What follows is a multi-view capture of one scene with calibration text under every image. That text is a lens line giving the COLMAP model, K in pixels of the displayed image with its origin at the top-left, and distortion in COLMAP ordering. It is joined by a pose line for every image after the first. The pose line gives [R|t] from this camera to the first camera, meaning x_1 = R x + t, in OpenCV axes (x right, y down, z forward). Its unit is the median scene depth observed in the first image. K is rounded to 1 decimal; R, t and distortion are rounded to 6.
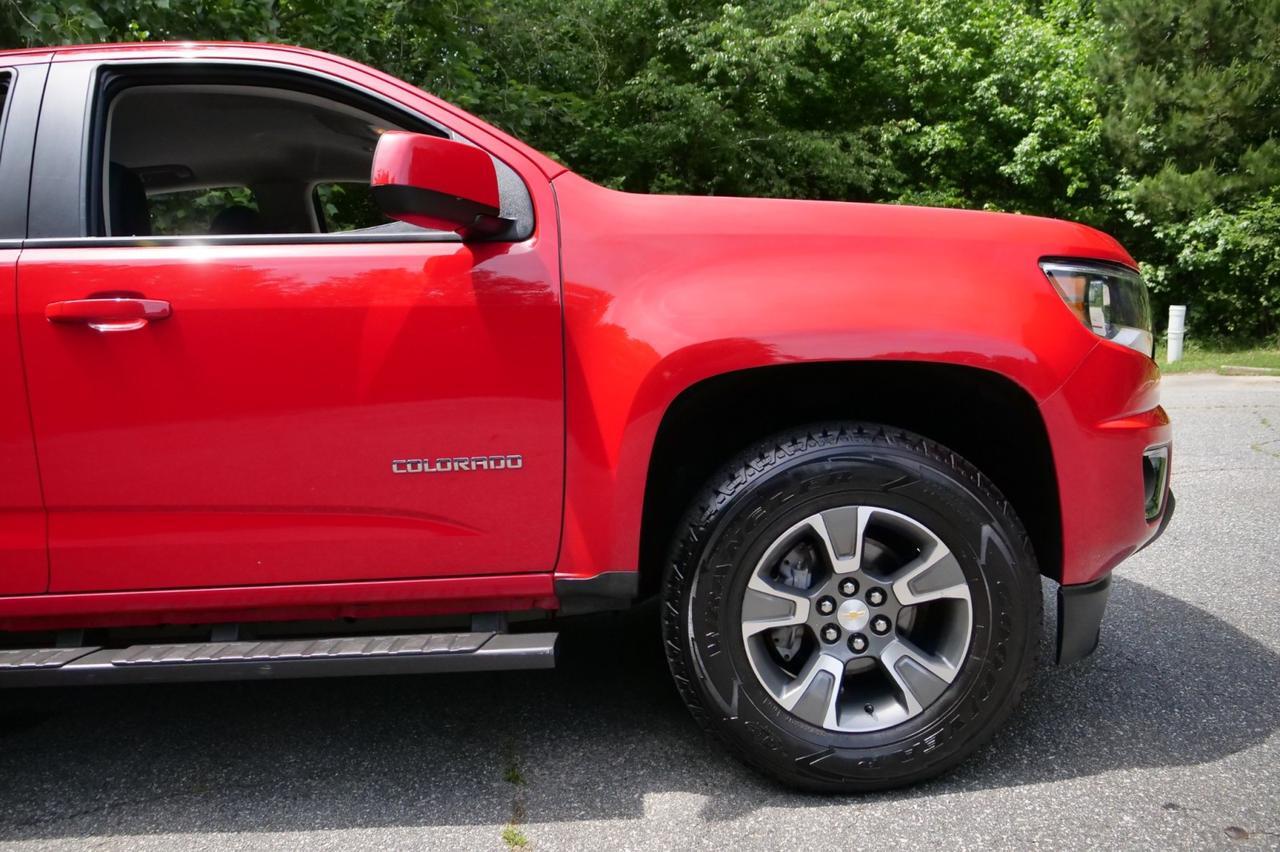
lens RADIAL K [[1463.8, 0, 640.0], [0, 1463.8, 426.0], [0, 0, 1]] dist [0.011087, -0.031402]
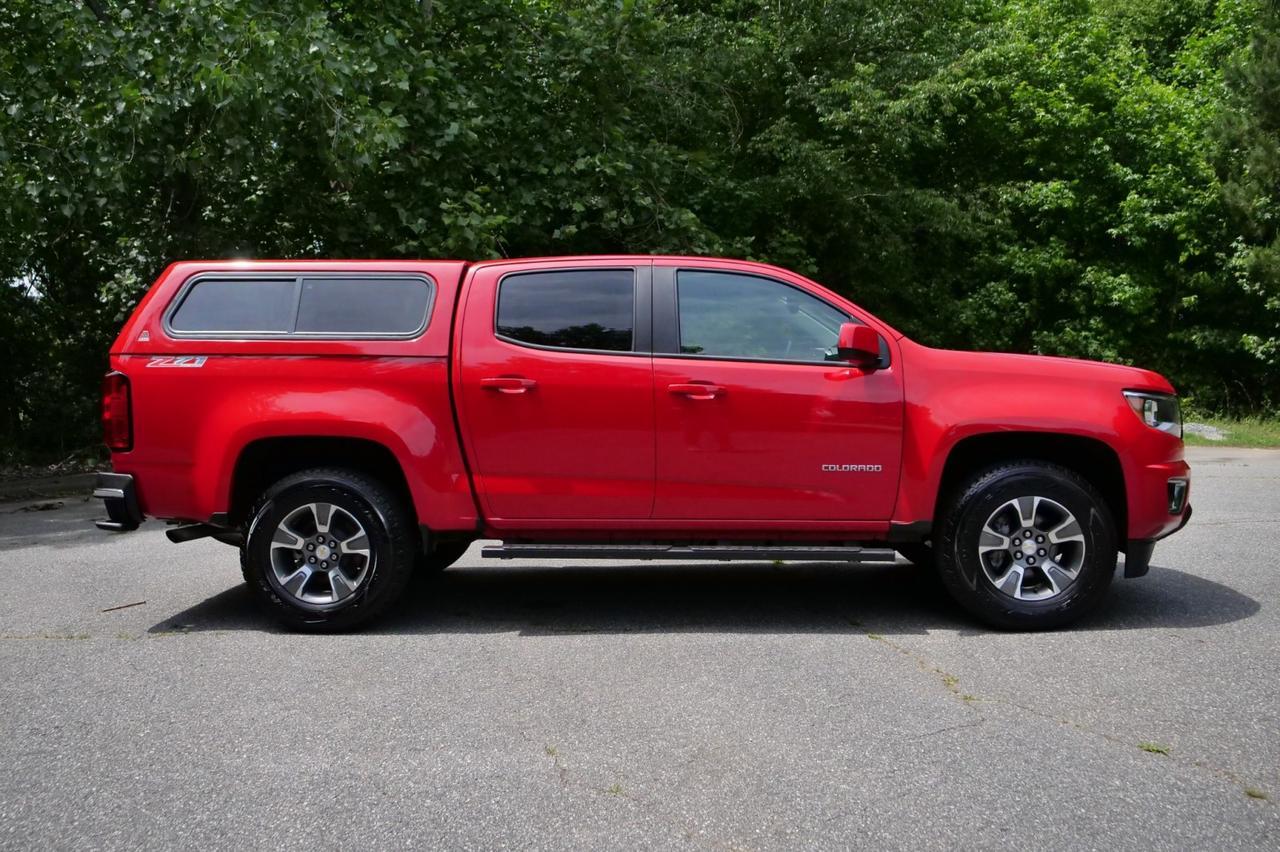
lens RADIAL K [[1463.8, 0, 640.0], [0, 1463.8, 426.0], [0, 0, 1]] dist [0.011087, -0.031402]
pose [[0.996432, 0.053328, -0.065422, -0.300873], [-0.055128, 0.998140, -0.026021, 0.037639], [0.063912, 0.029535, 0.997518, -1.229038]]
